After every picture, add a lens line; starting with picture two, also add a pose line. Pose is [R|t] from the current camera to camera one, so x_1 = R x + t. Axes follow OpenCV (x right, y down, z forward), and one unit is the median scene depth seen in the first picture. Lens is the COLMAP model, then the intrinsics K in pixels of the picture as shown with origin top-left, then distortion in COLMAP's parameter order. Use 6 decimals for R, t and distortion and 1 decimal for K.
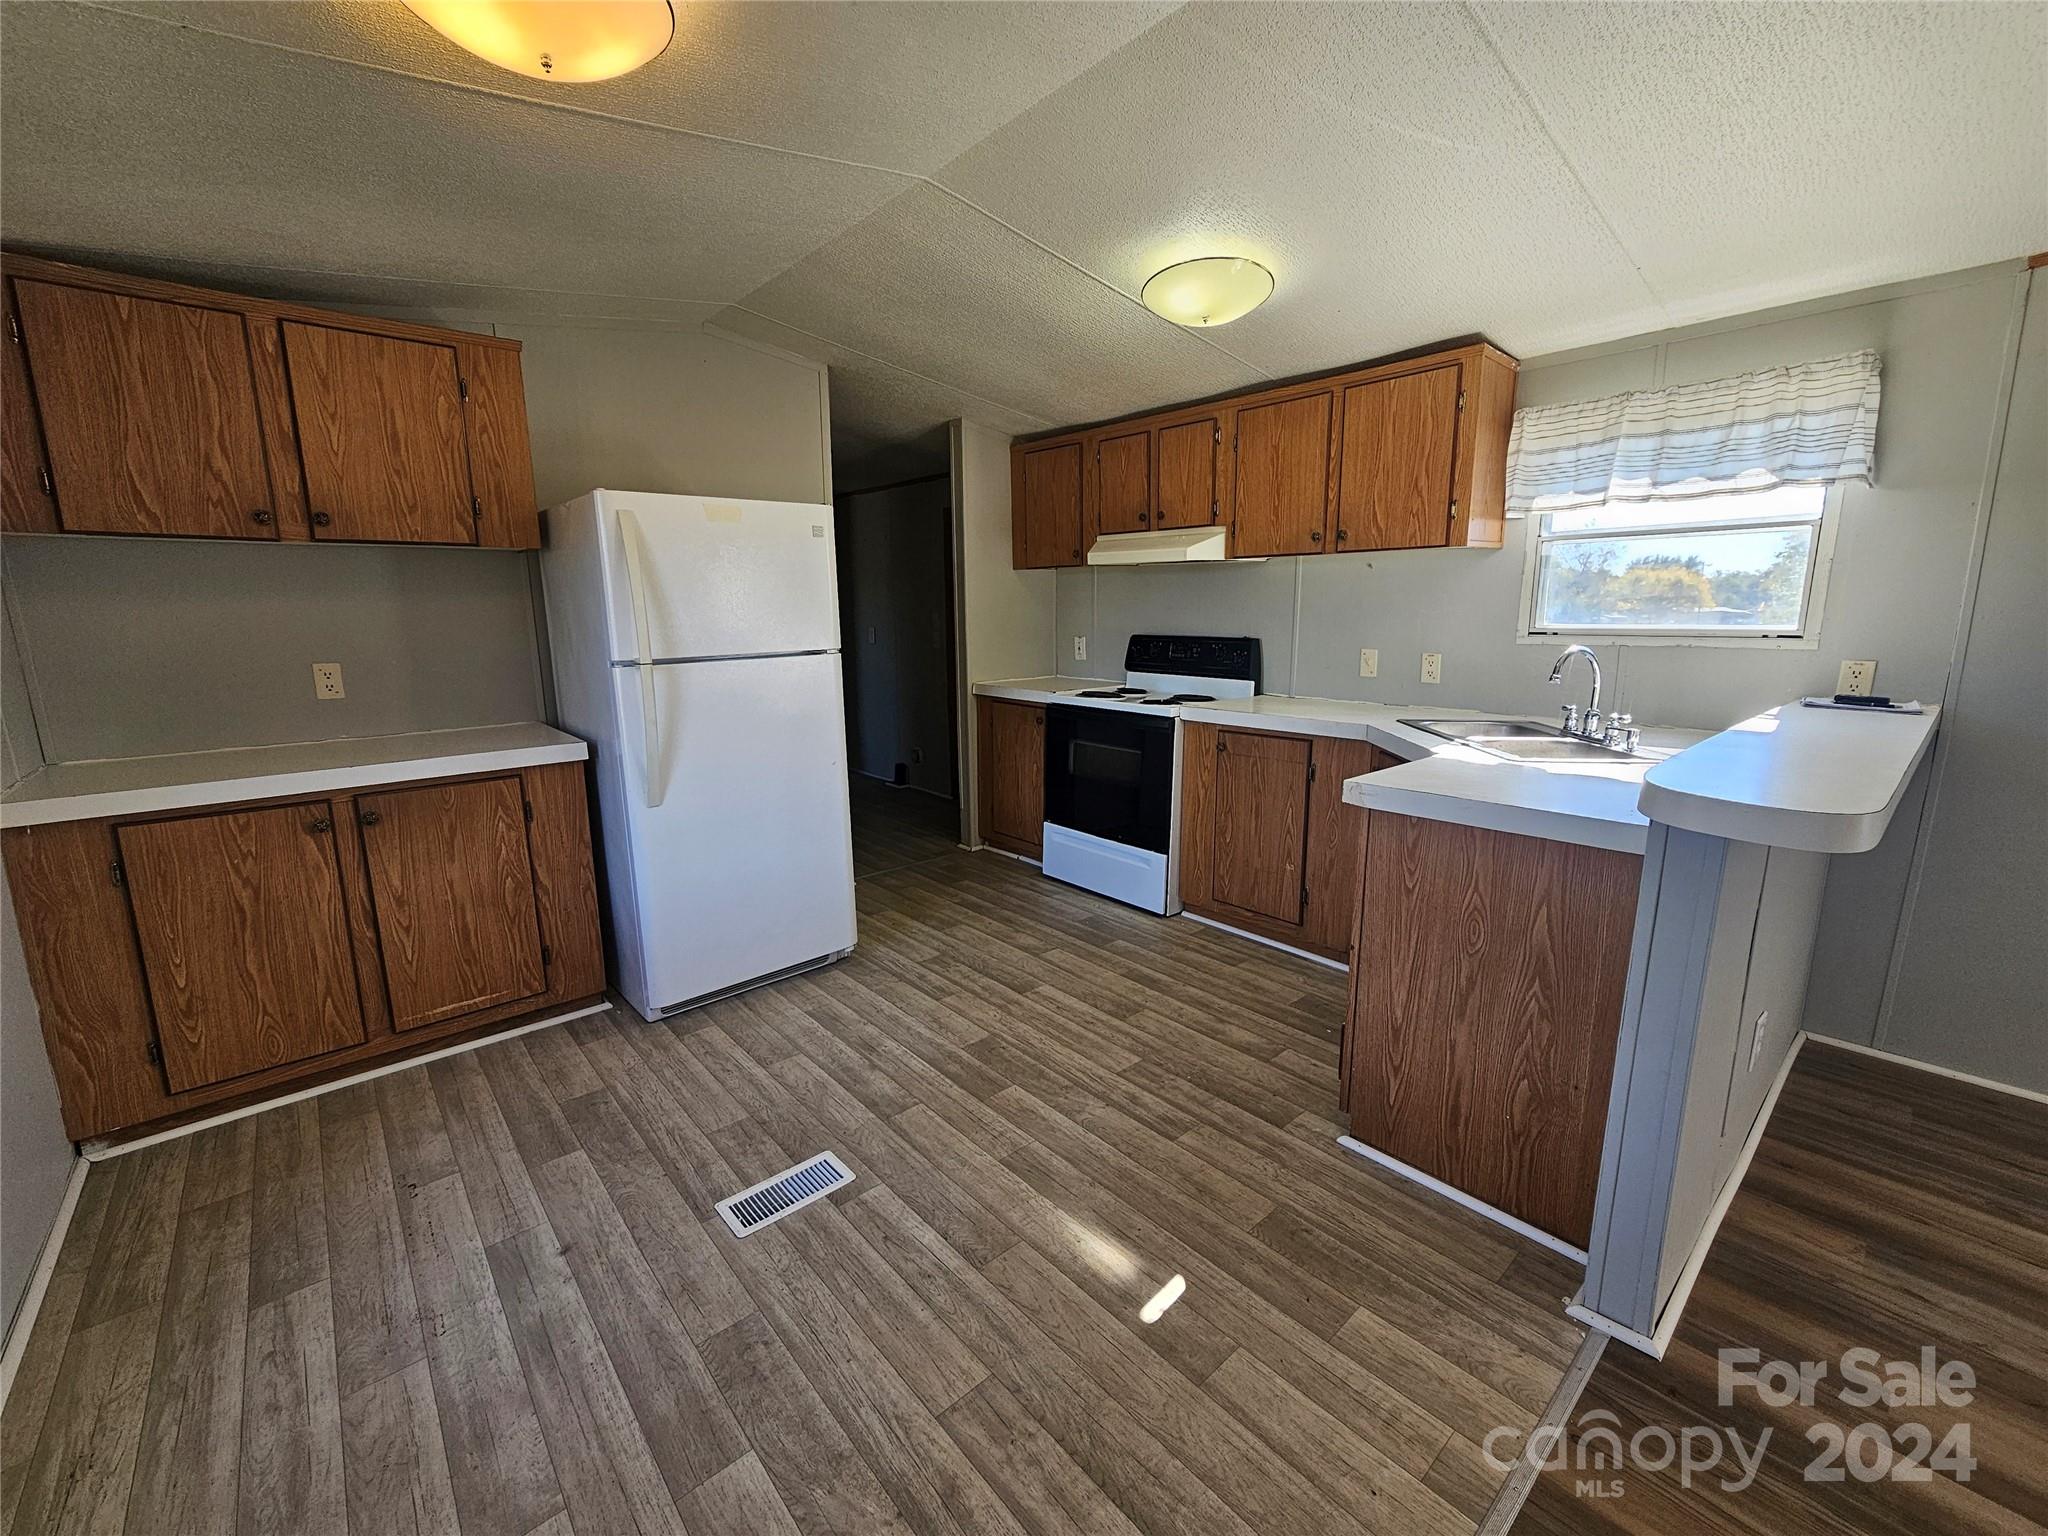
lens RADIAL K [[838.8, 0, 1024.4], [0, 838.8, 761.6], [0, 0, 1]] dist [-0.000006, 0.000118]
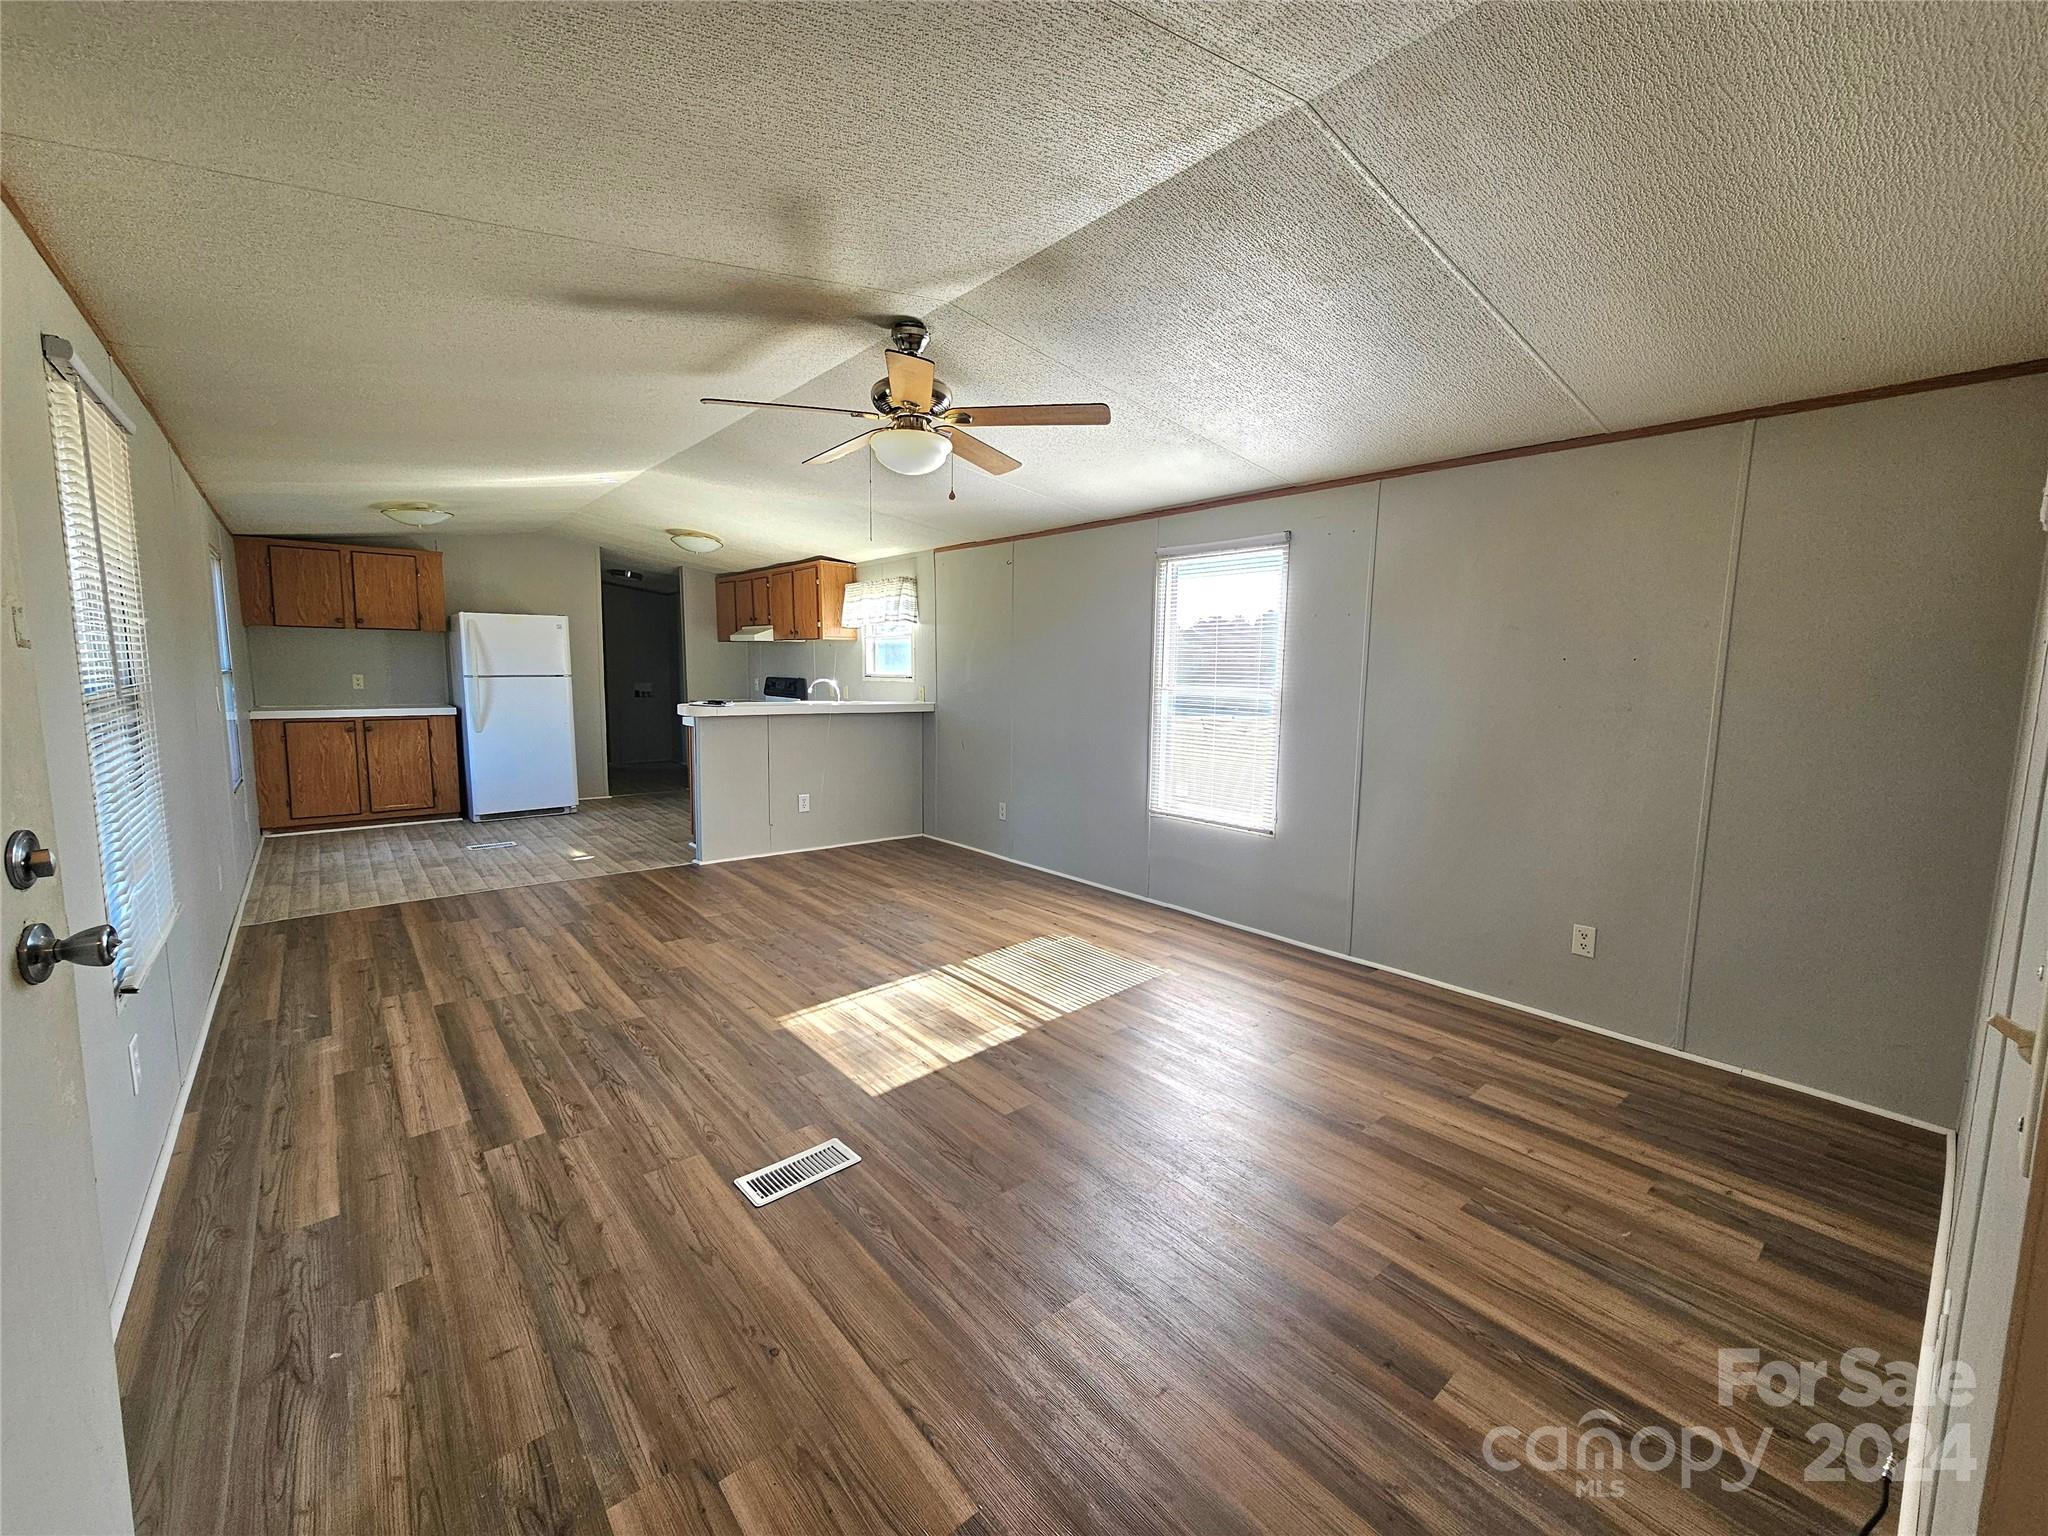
lens RADIAL K [[838.8, 0, 1024.6], [0, 838.8, 767.4], [0, 0, 1]] dist [-0.000006, 0.000118]
pose [[0.999353, 0.027783, -0.022839, 1.339237], [-0.029230, 0.997414, -0.065660, 0.291049], [0.020955, 0.066285, 0.997581, -1.577257]]
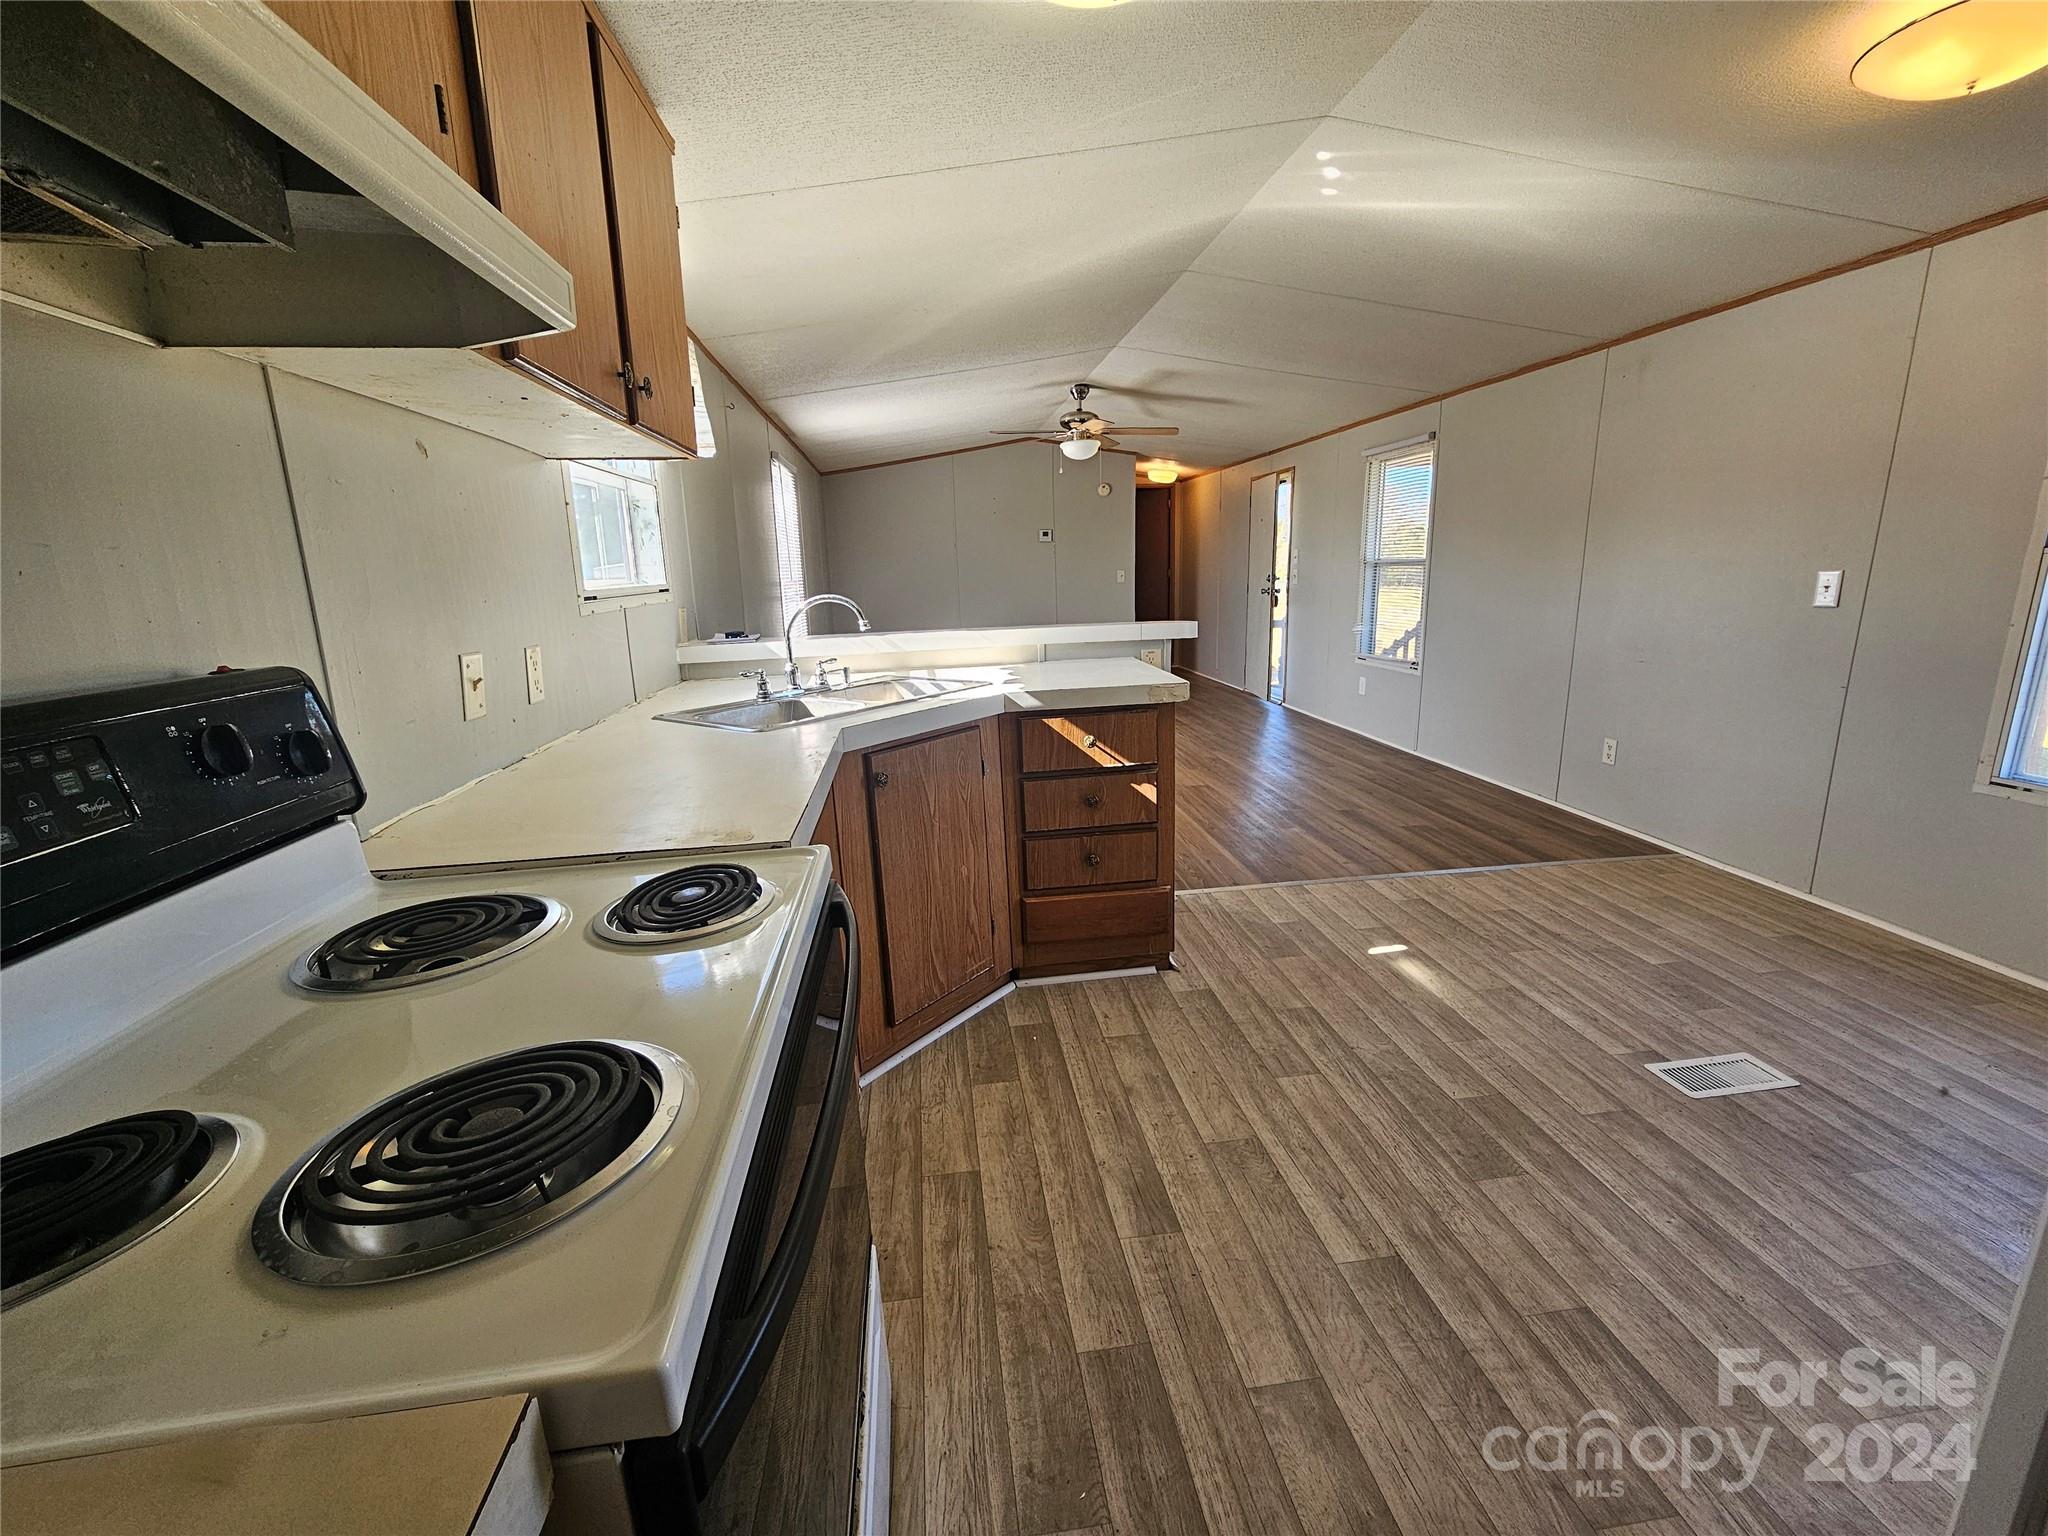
lens RADIAL K [[838.8, 0, 1025.2], [0, 838.8, 760.6], [0, 0, 1]] dist [-0.000006, 0.000118]
pose [[-0.826314, -0.095287, 0.555091, -0.085836], [0.140045, 0.919867, 0.366377, -0.275618], [-0.545520, 0.380480, -0.746755, 1.644662]]
